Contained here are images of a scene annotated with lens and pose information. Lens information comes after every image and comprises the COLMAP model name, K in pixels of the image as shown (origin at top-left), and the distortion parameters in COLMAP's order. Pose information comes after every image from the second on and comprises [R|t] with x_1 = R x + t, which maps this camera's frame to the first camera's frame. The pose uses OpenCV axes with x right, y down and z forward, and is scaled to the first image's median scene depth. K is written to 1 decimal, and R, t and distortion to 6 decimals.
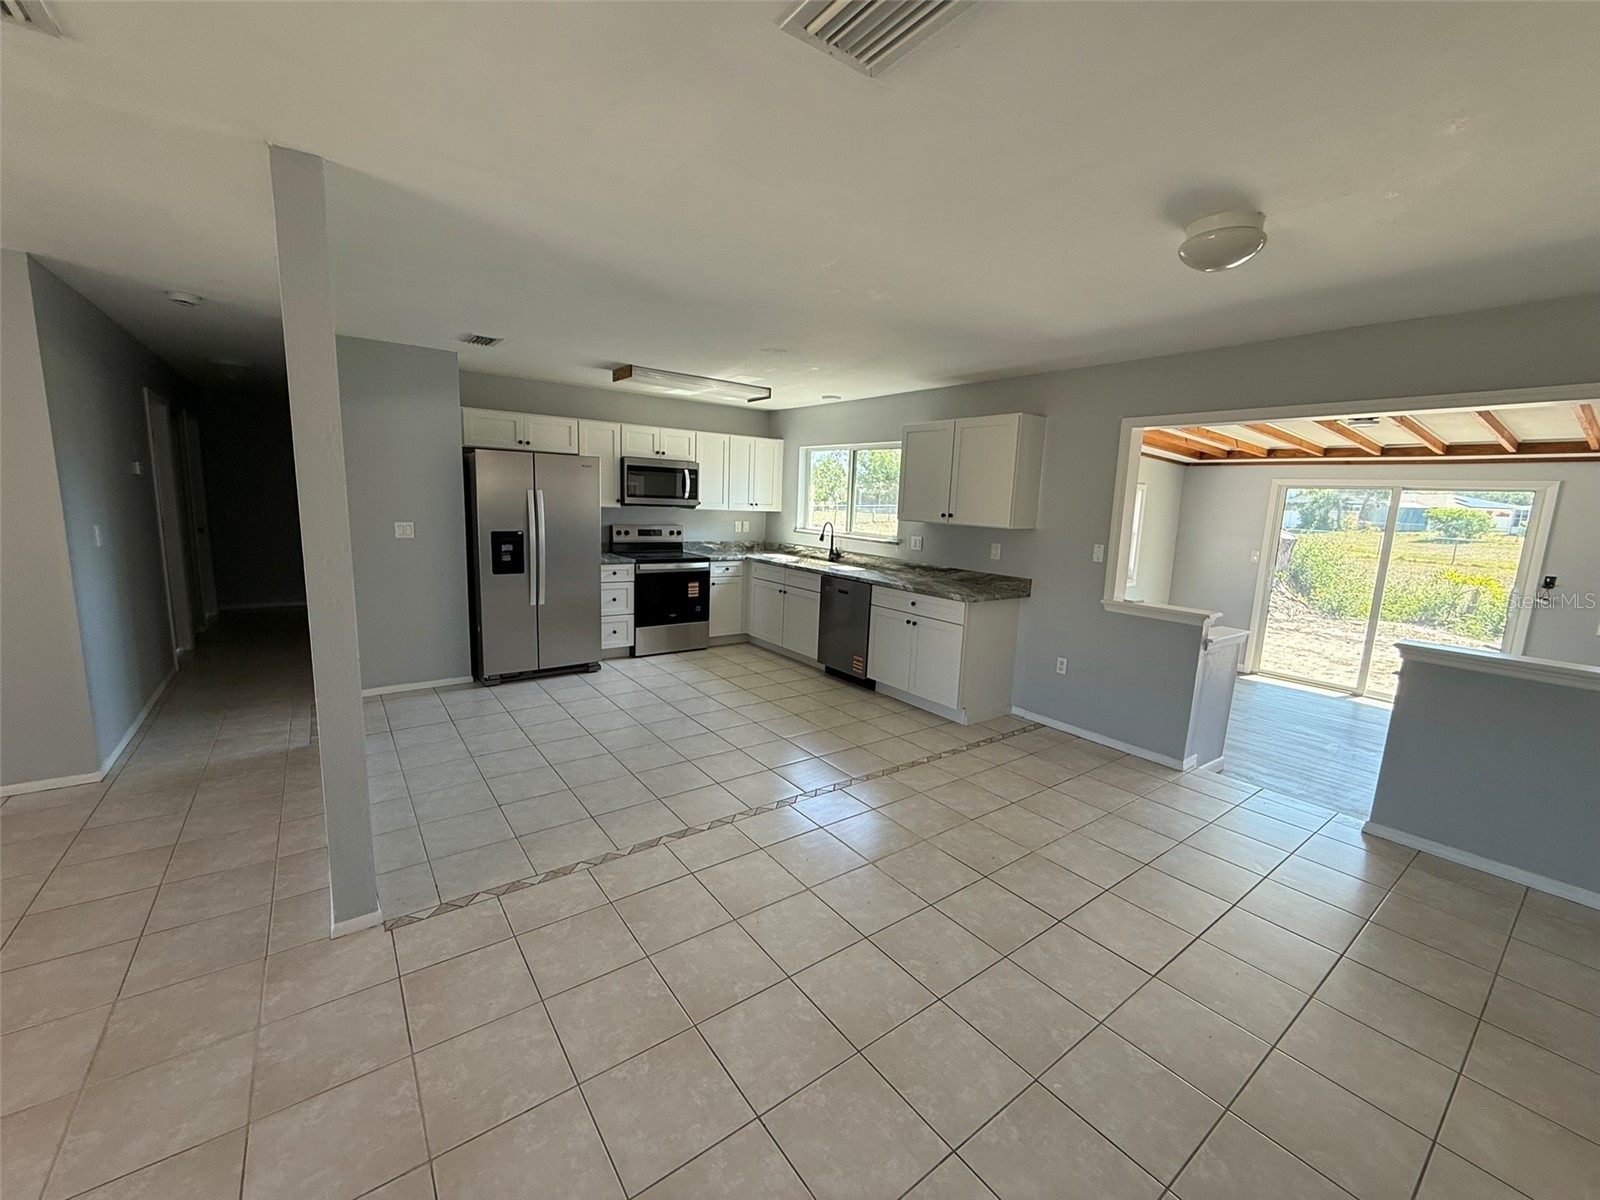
lens RADIAL K [[639.1, 0, 795.4], [0, 639.1, 598.7], [0, 0, 1]] dist [-0.000997, 0.001007]
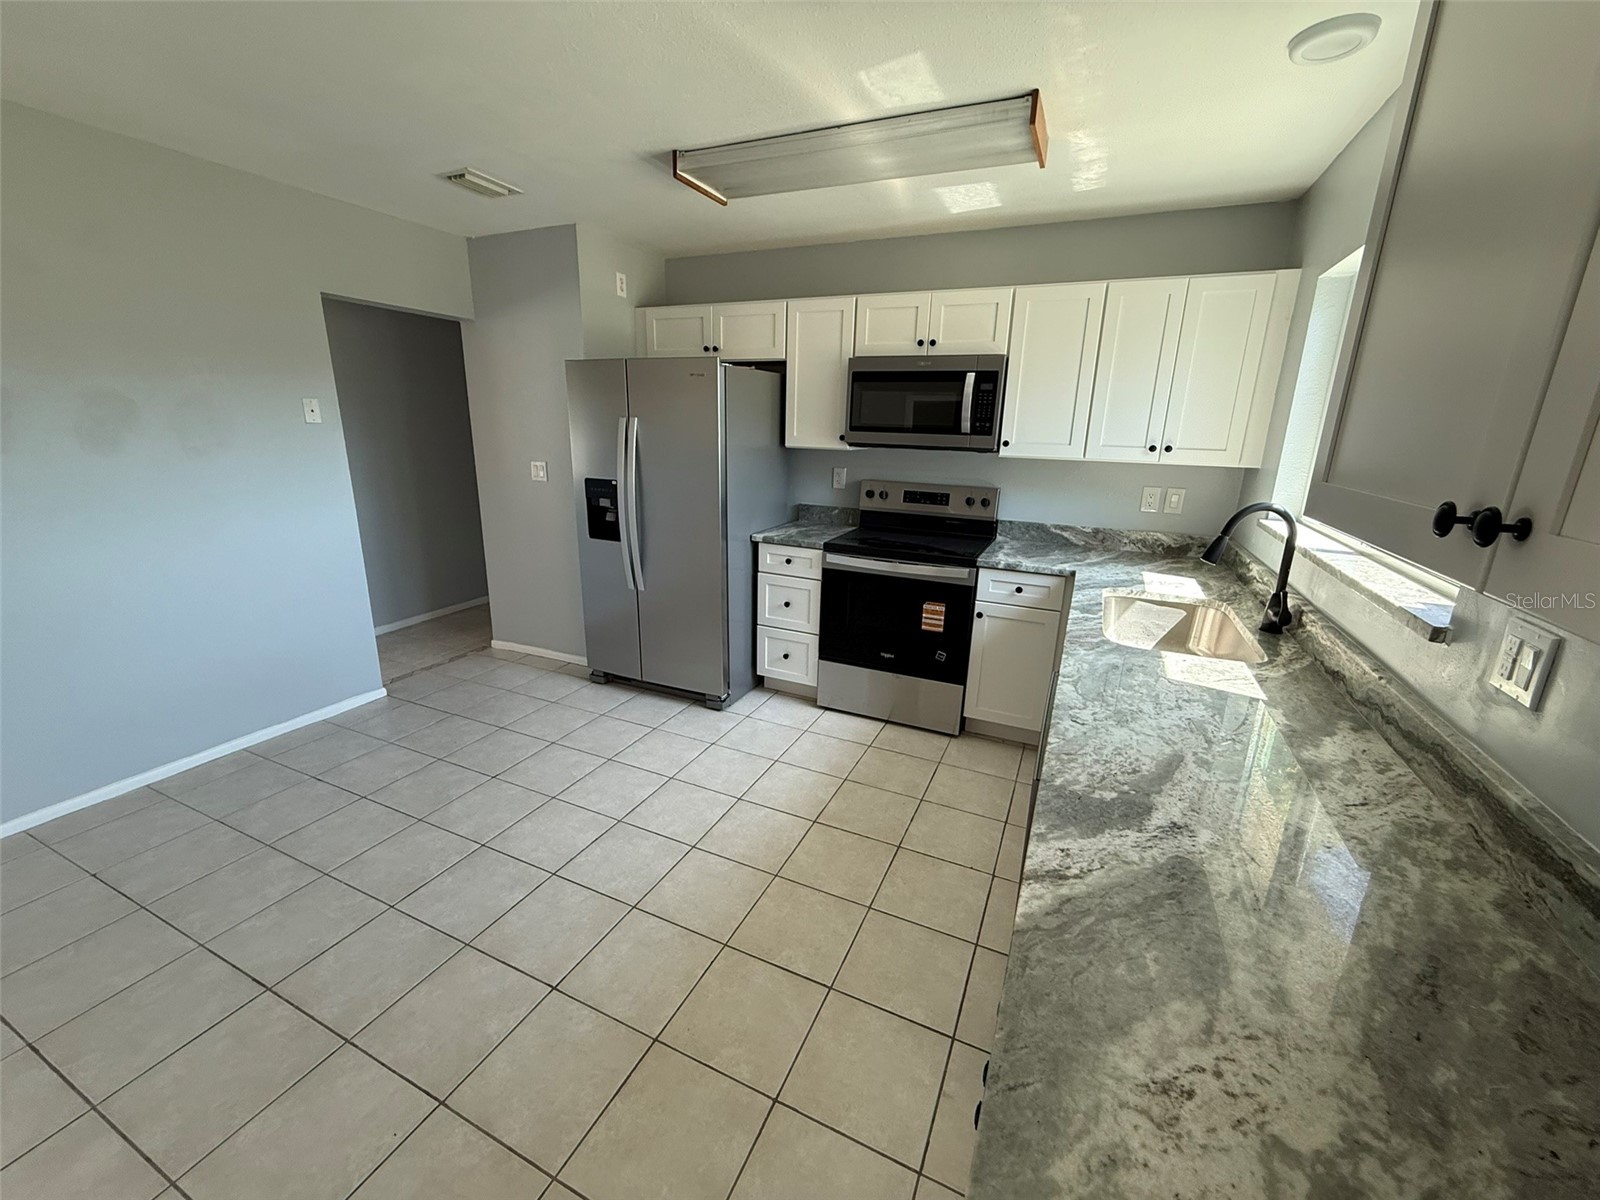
lens RADIAL K [[639.1, 0, 797.2], [0, 639.1, 598.5], [0, 0, 1]] dist [-0.000997, 0.001007]
pose [[0.482376, 0.206960, -0.851164, 0.254151], [-0.143863, 0.977212, 0.156078, -0.109015], [0.864070, 0.047162, 0.501158, 0.778921]]
